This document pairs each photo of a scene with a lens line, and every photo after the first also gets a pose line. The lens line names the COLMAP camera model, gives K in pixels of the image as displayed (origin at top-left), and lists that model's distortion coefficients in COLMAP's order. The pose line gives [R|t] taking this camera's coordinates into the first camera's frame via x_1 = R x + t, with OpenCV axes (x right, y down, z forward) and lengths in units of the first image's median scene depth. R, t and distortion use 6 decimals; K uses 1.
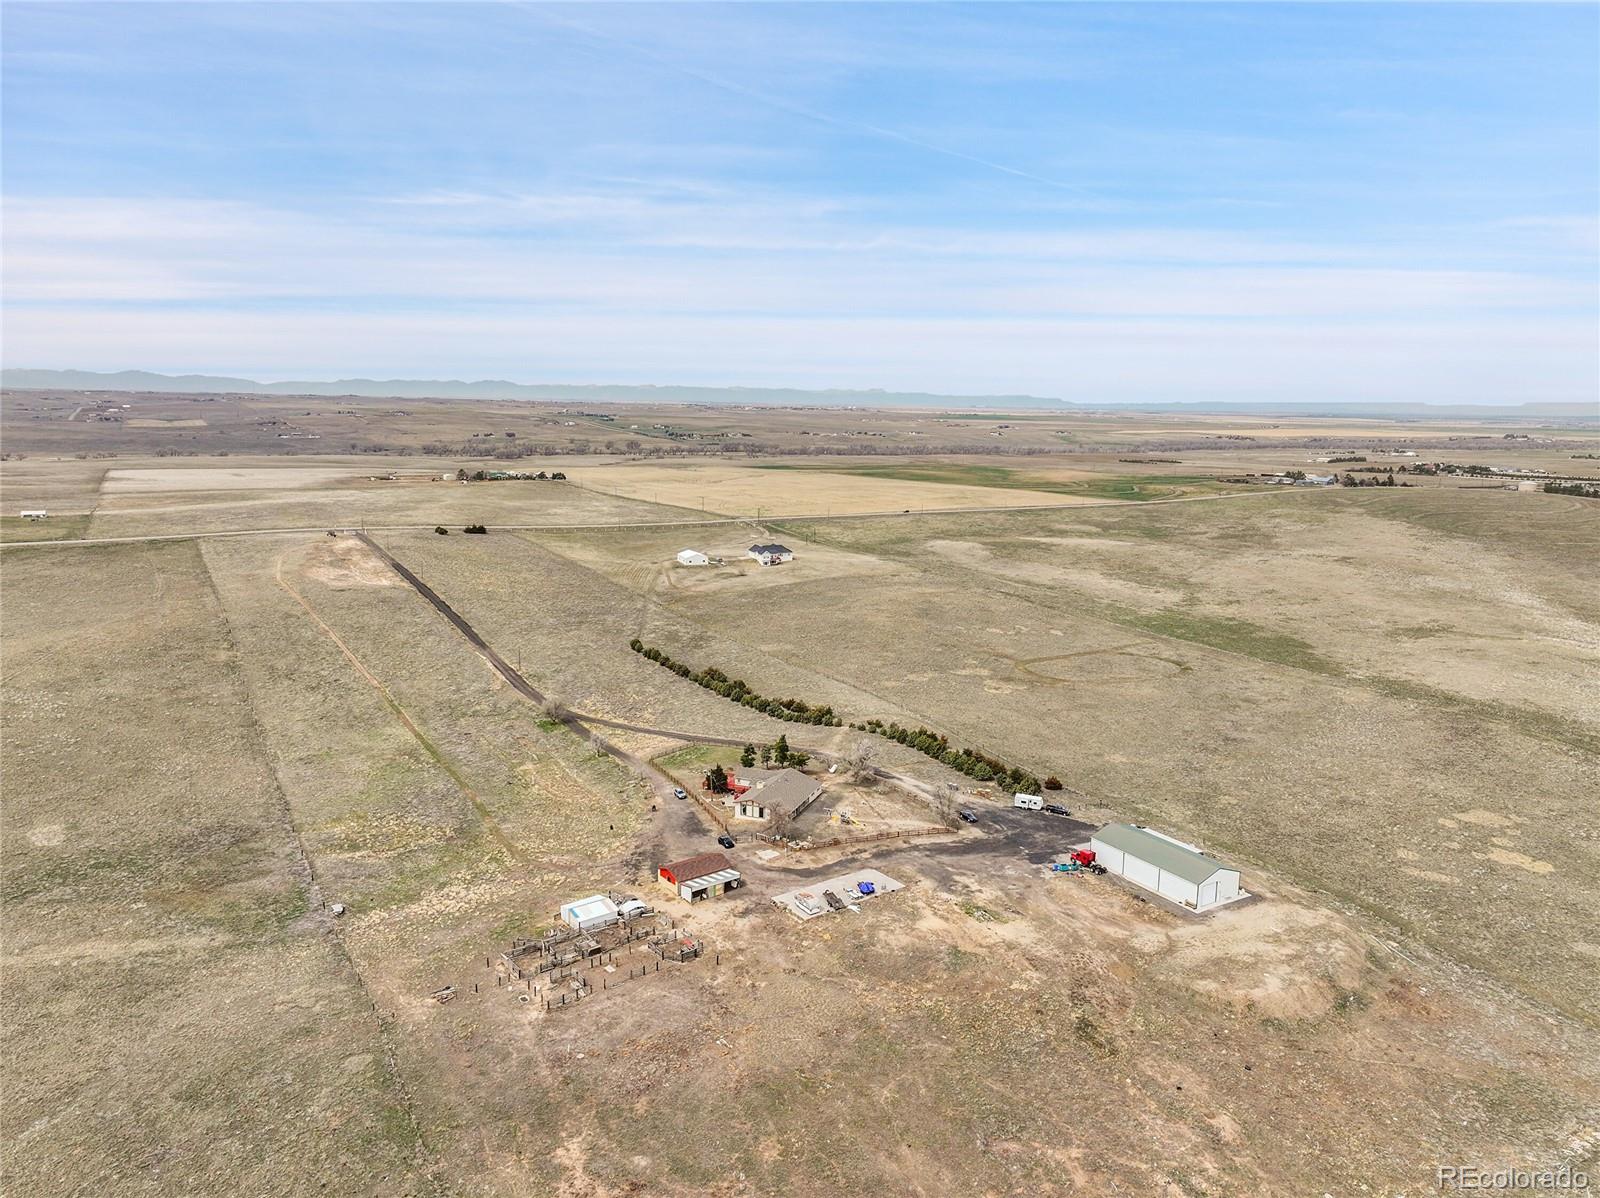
lens RADIAL K [[1114.7, 0, 804.9], [0, 1114.7, 599.7], [0, 0, 1]] dist [0.004438, 0.002089]
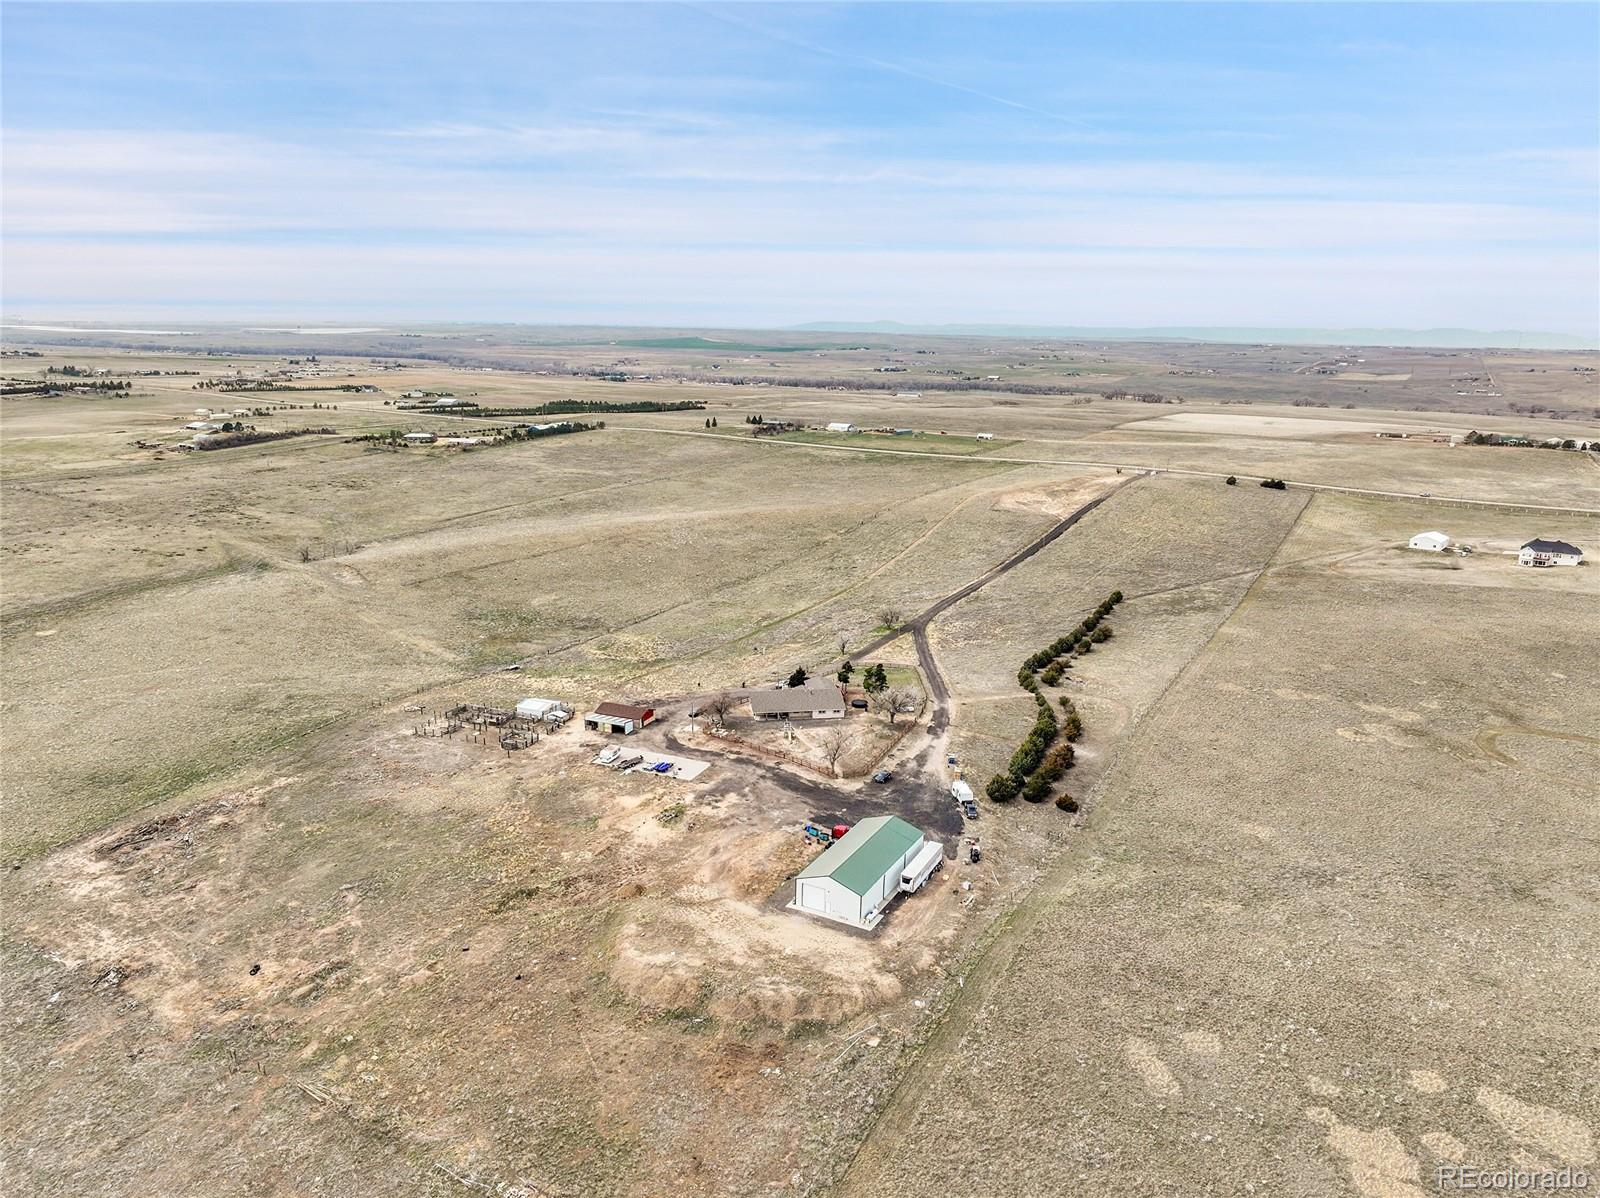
lens RADIAL K [[1114.7, 0, 810.0], [0, 1114.7, 598.9], [0, 0, 1]] dist [0.004438, 0.002089]
pose [[0.508099, 0.192679, -0.839470, 0.975261], [-0.161502, 0.978682, 0.126880, -0.069900], [0.846022, 0.071109, 0.528385, 0.483941]]
